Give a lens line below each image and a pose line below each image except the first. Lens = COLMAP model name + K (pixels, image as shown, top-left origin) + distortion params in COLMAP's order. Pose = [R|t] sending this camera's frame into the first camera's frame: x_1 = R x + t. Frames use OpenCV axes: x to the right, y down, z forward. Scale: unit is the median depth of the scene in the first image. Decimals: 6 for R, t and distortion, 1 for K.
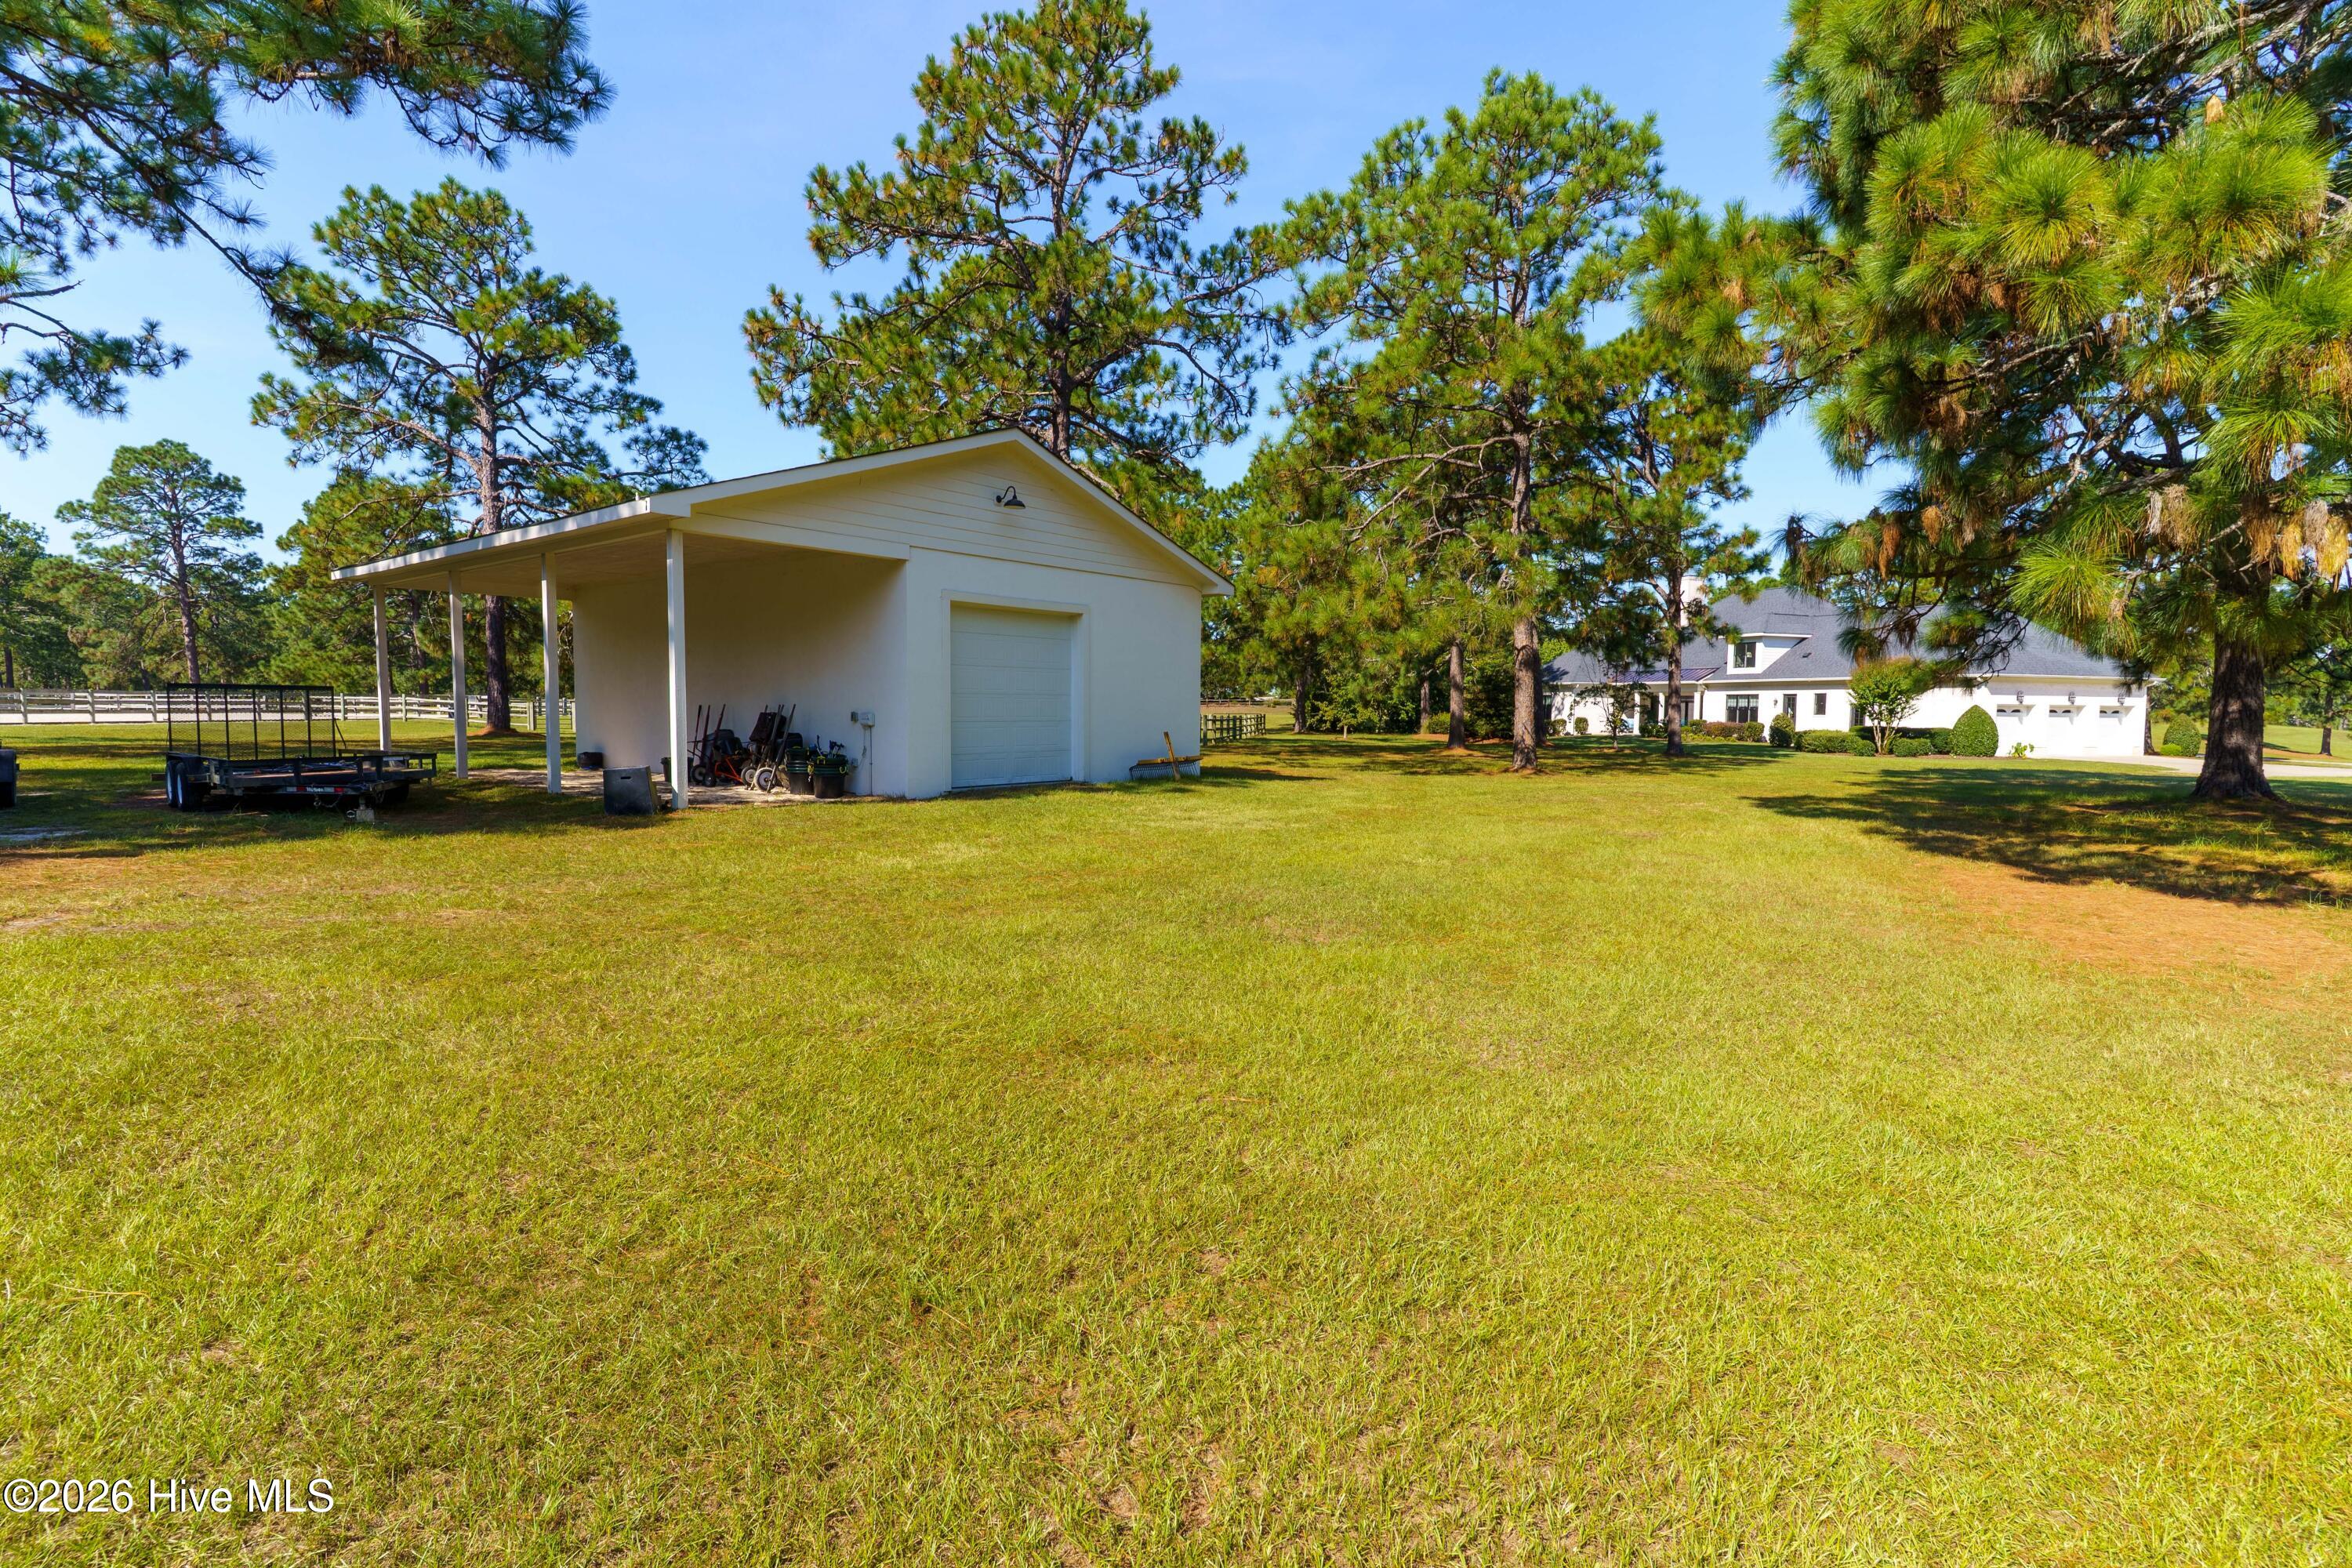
lens RADIAL K [[1123.6, 0, 1176.0], [0, 1123.6, 784.0], [0, 0, 1]] dist [-0.000765, -0.000027]
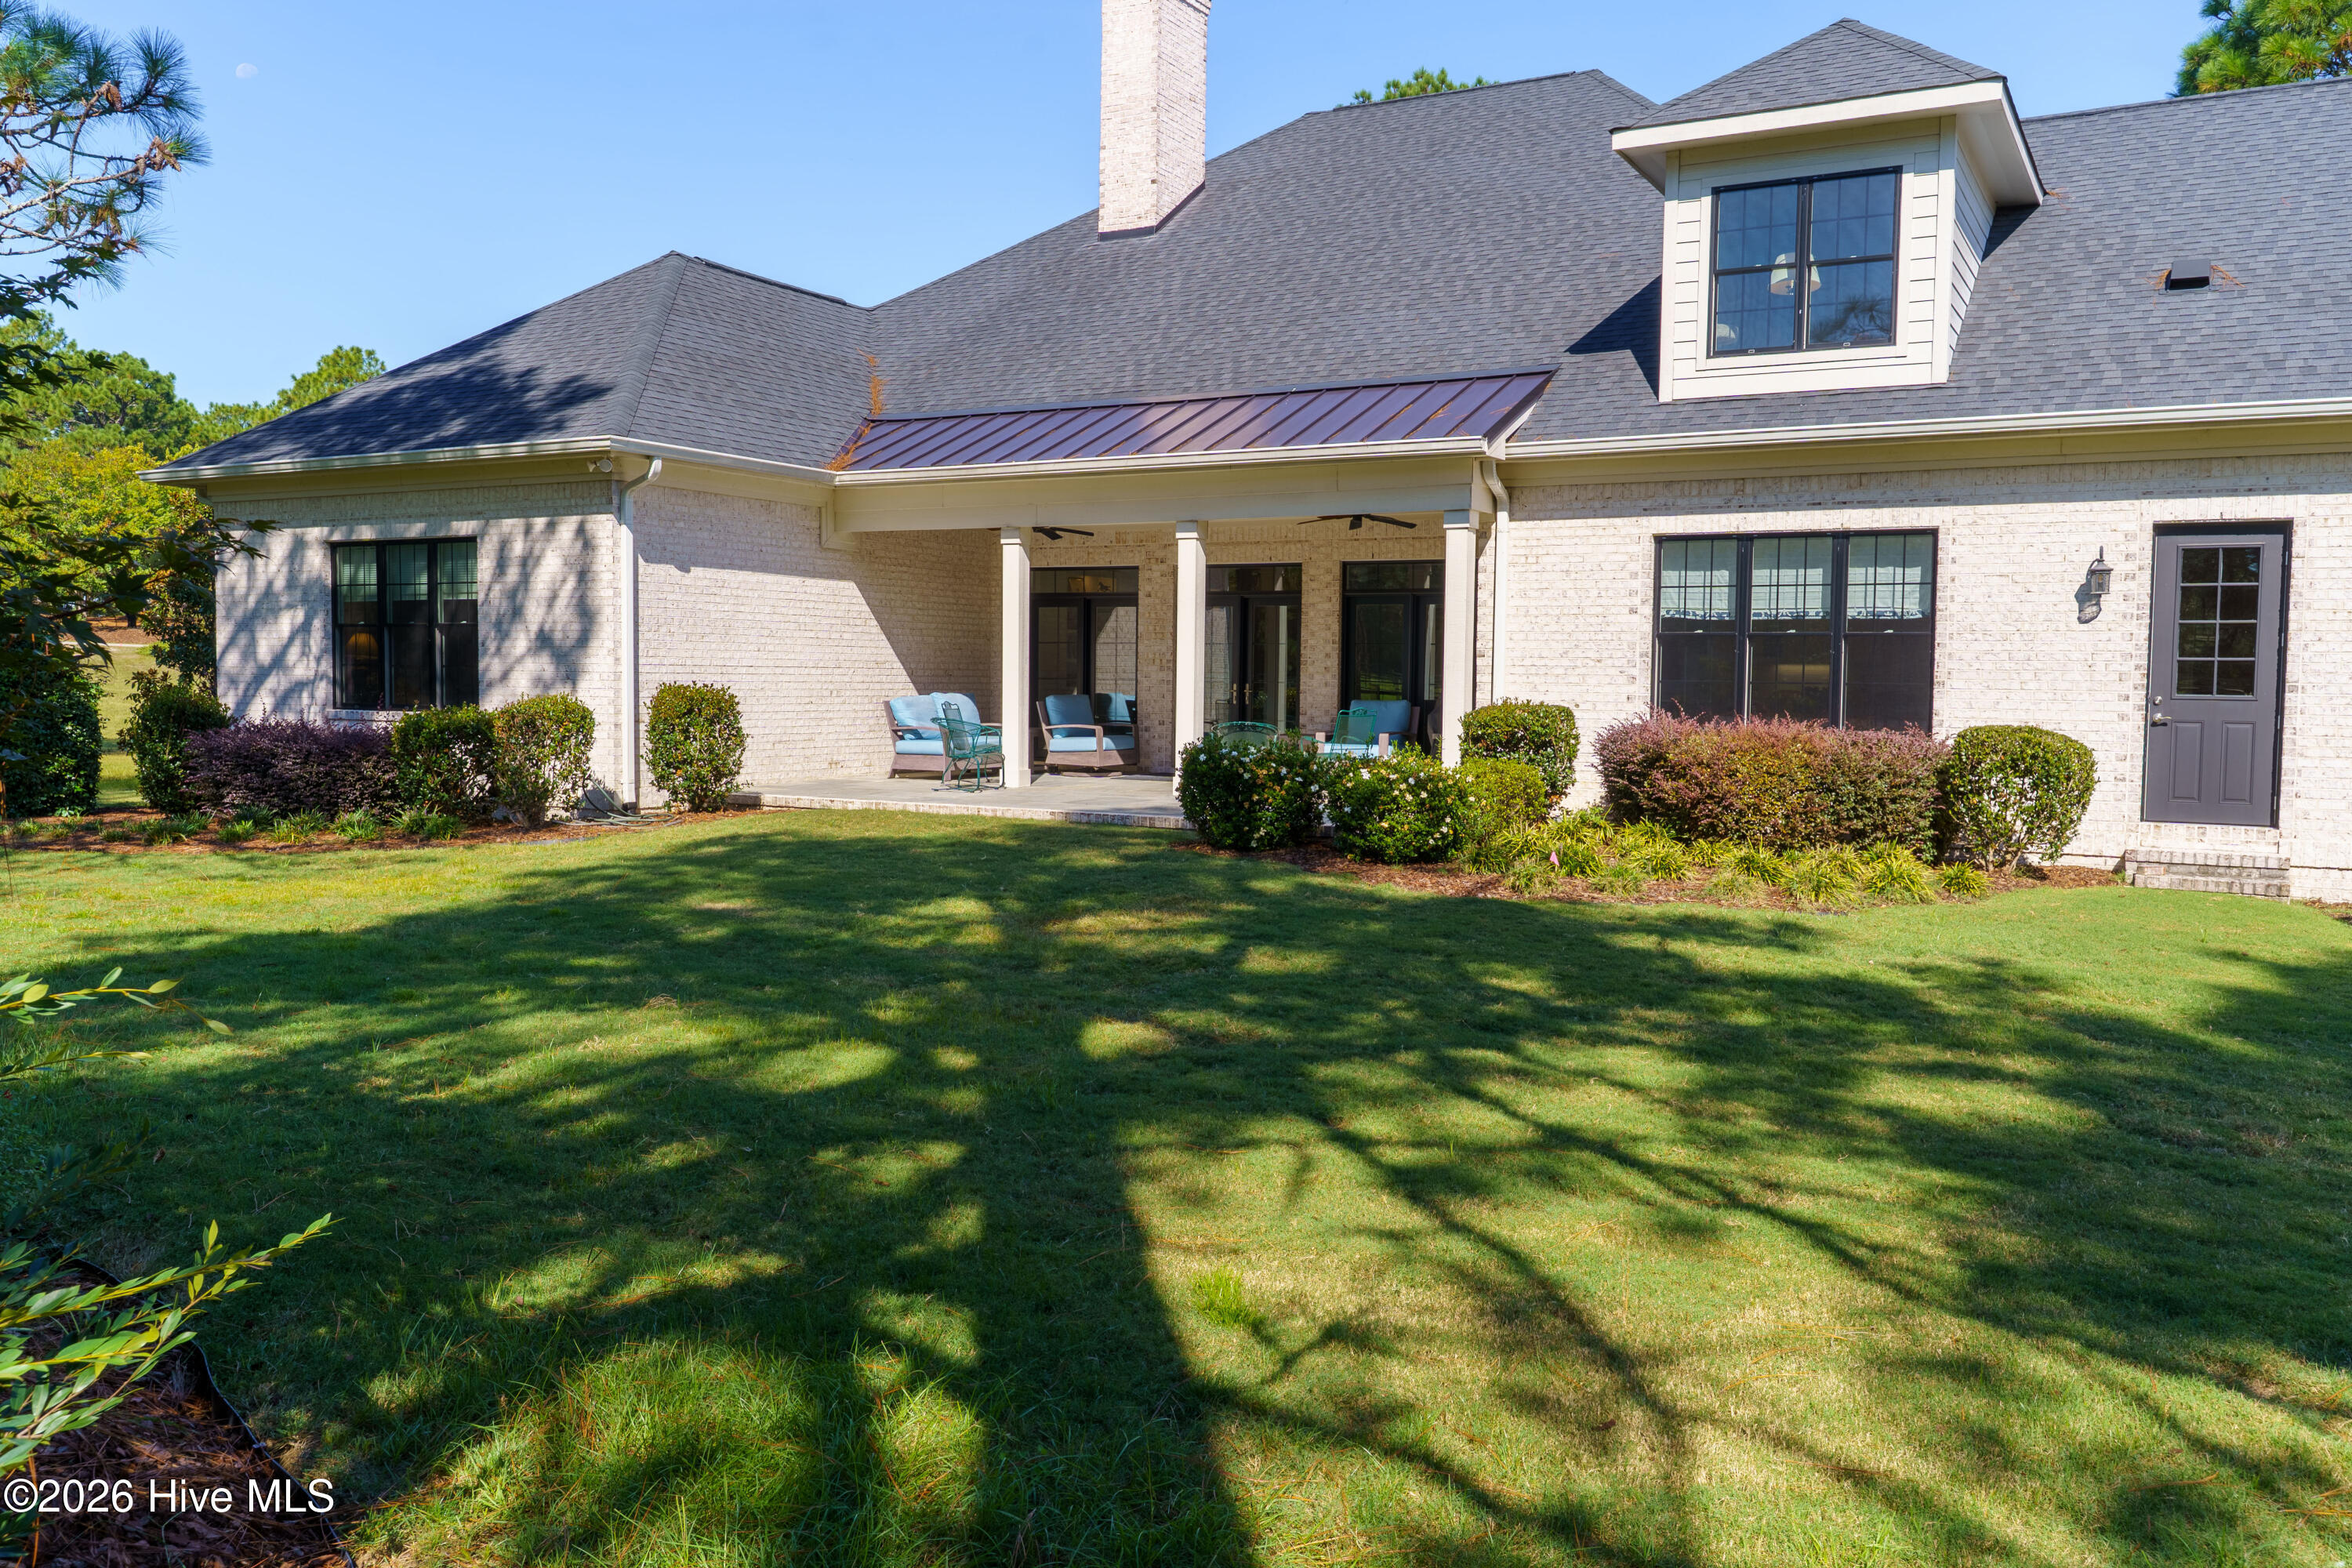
lens RADIAL K [[1854.4, 0, 1175.2], [0, 1854.4, 744.7], [0, 0, 1]] dist [-0.006647, -0.004744]
pose [[0.768874, -0.027077, 0.638826, 0.289685], [0.039268, 0.999217, -0.004909, -0.054834], [-0.638193, 0.028860, 0.769335, 0.878240]]
